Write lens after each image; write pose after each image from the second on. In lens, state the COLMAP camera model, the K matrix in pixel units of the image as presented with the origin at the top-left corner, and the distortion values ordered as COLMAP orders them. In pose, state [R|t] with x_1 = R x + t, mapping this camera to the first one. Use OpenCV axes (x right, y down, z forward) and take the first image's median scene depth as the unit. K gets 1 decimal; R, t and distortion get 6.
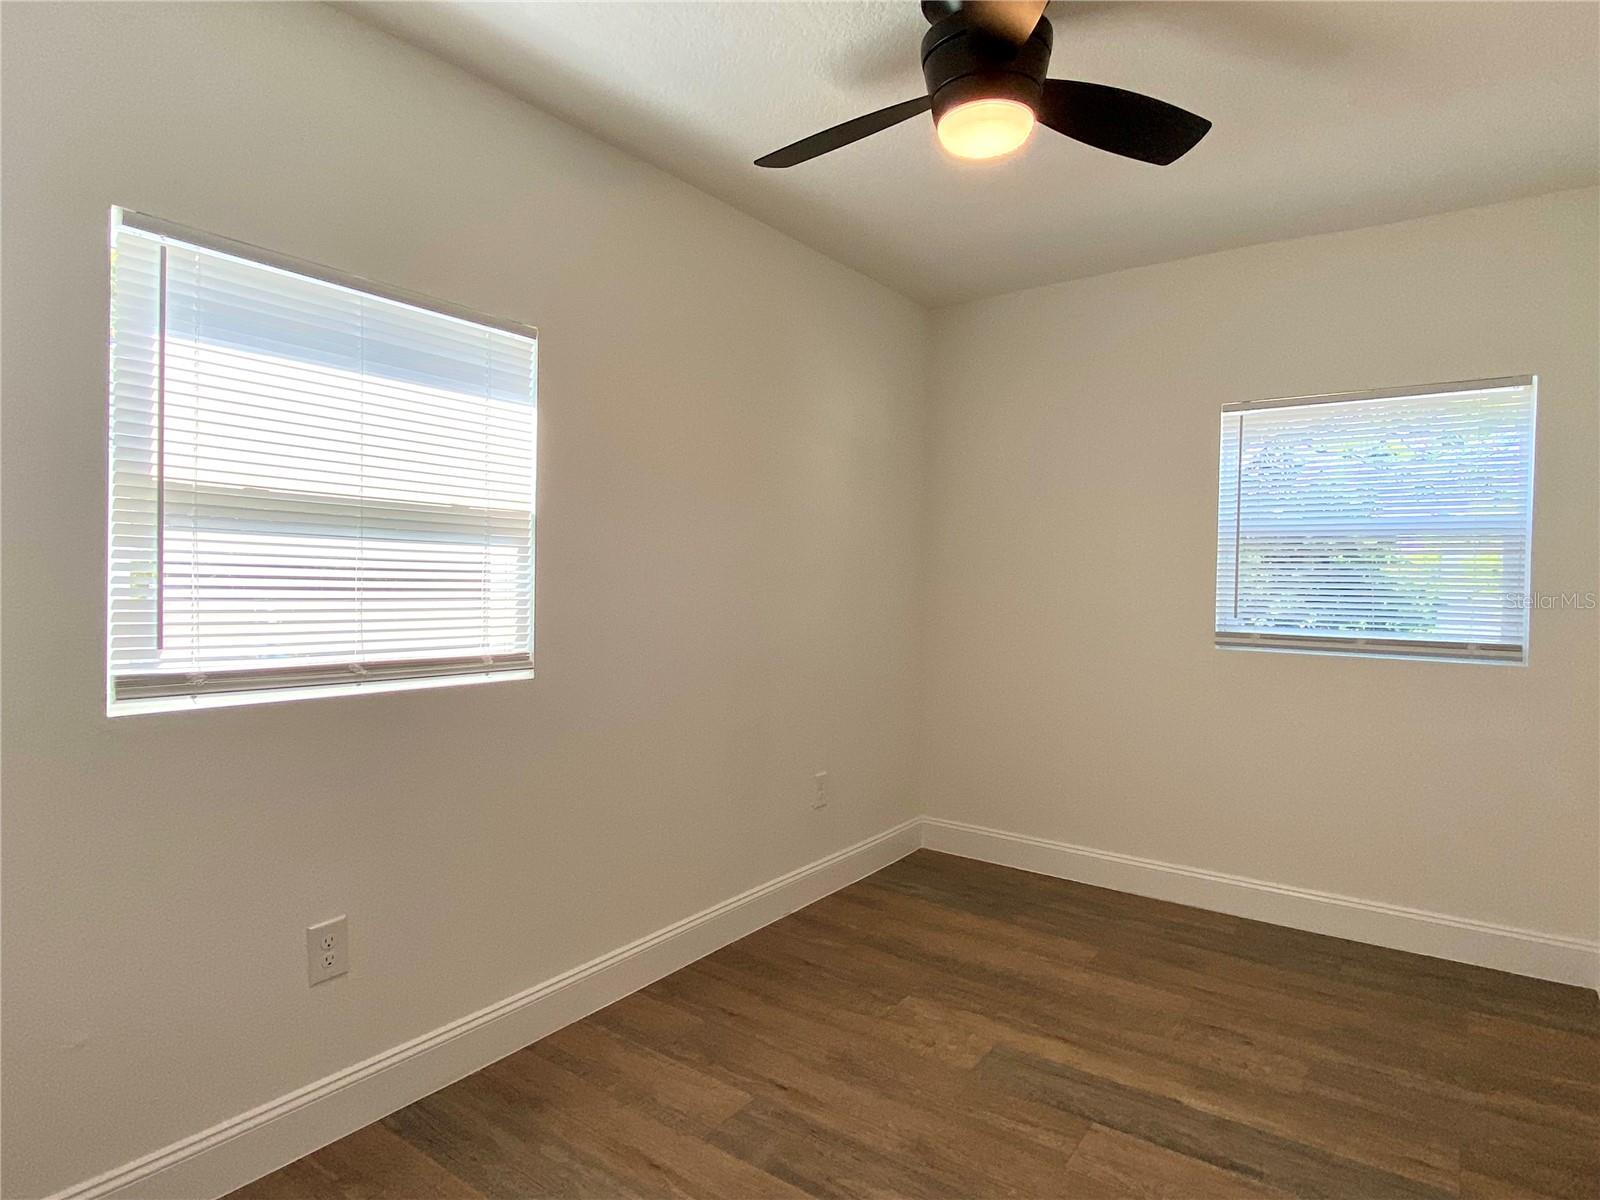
lens RADIAL K [[905.8, 0, 795.2], [0, 905.8, 590.7], [0, 0, 1]] dist [0.062919, -0.054455]
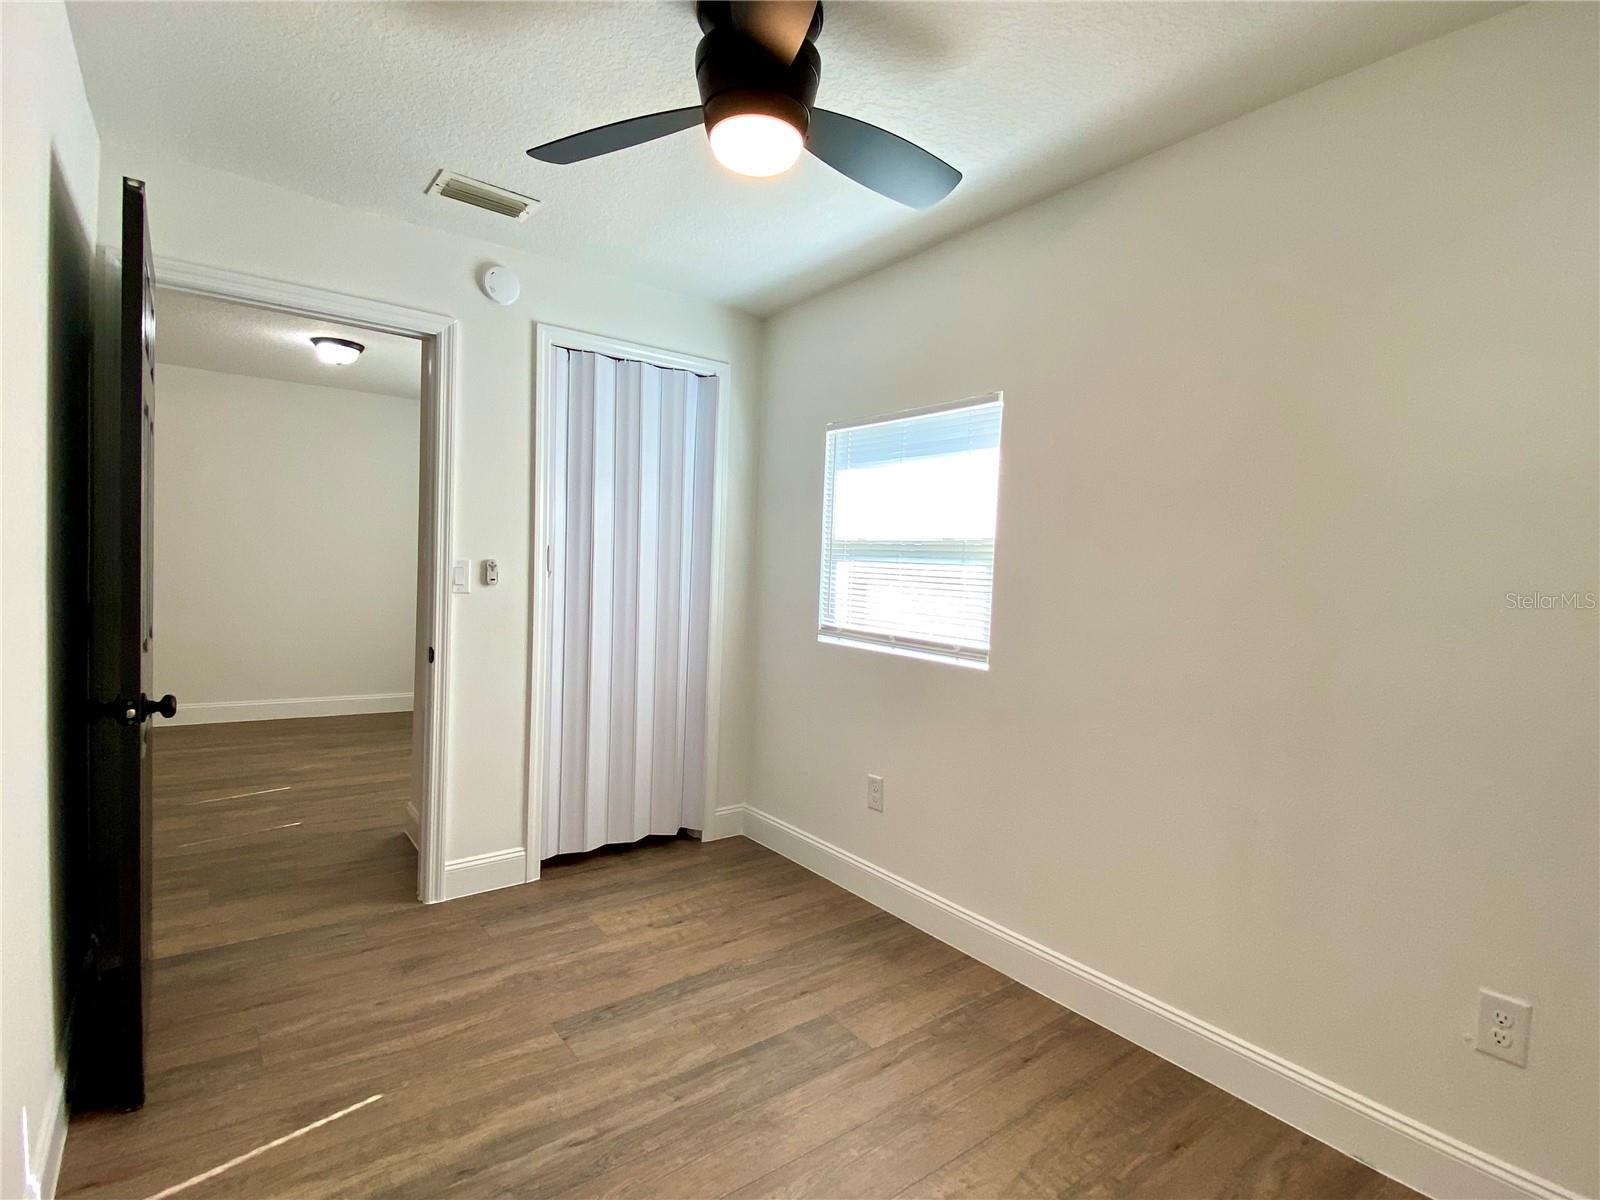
lens RADIAL K [[789.7, 0, 800.0], [0, 789.7, 600.0], [0, 0, 1]] dist [0.002958, -0.000014]
pose [[-0.290242, 0.005884, -0.956935, 0.933862], [-0.059722, 0.997920, 0.024249, -0.012582], [0.955088, 0.064188, -0.289287, 1.198193]]
